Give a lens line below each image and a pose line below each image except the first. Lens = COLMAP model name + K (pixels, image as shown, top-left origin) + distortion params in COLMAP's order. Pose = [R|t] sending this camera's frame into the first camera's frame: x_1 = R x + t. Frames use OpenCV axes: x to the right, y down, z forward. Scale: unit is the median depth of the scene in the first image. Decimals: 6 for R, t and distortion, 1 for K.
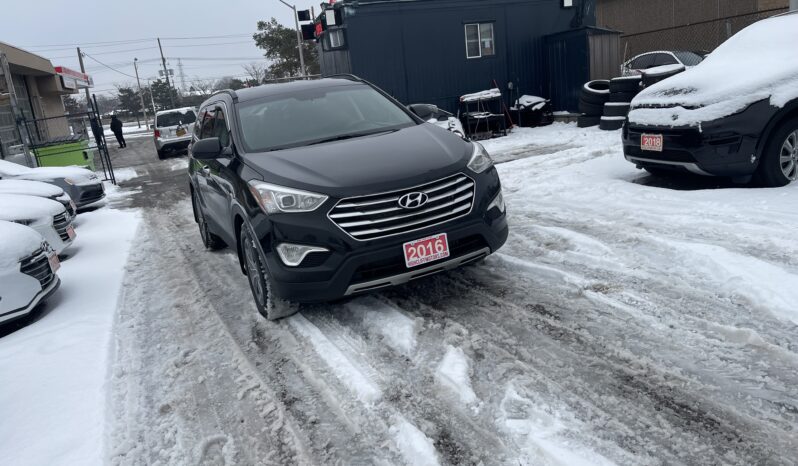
lens RADIAL K [[603.1, 0, 391.3], [0, 603.1, 232.1], [0, 0, 1]] dist [0.067664, -0.074920]
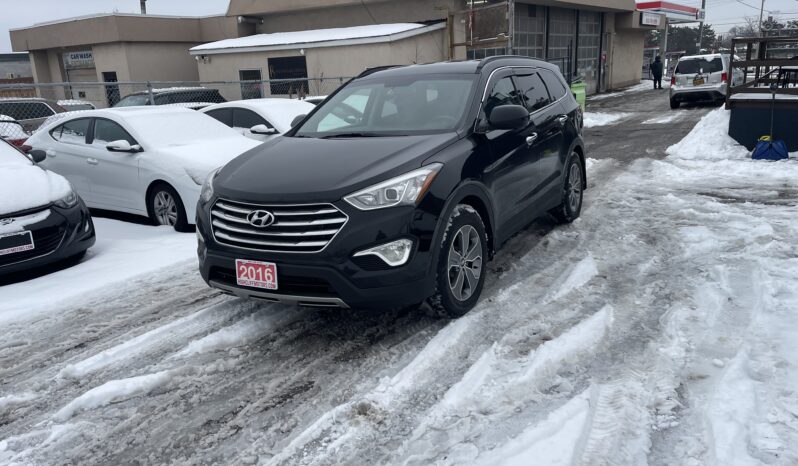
lens RADIAL K [[603.1, 0, 429.2], [0, 603.1, 249.3], [0, 0, 1]] dist [0.067664, -0.074920]
pose [[0.575819, 0.315778, -0.754133, 0.891033], [-0.209906, 0.948581, 0.236926, -0.279378], [0.790172, 0.021870, 0.612495, 0.634014]]
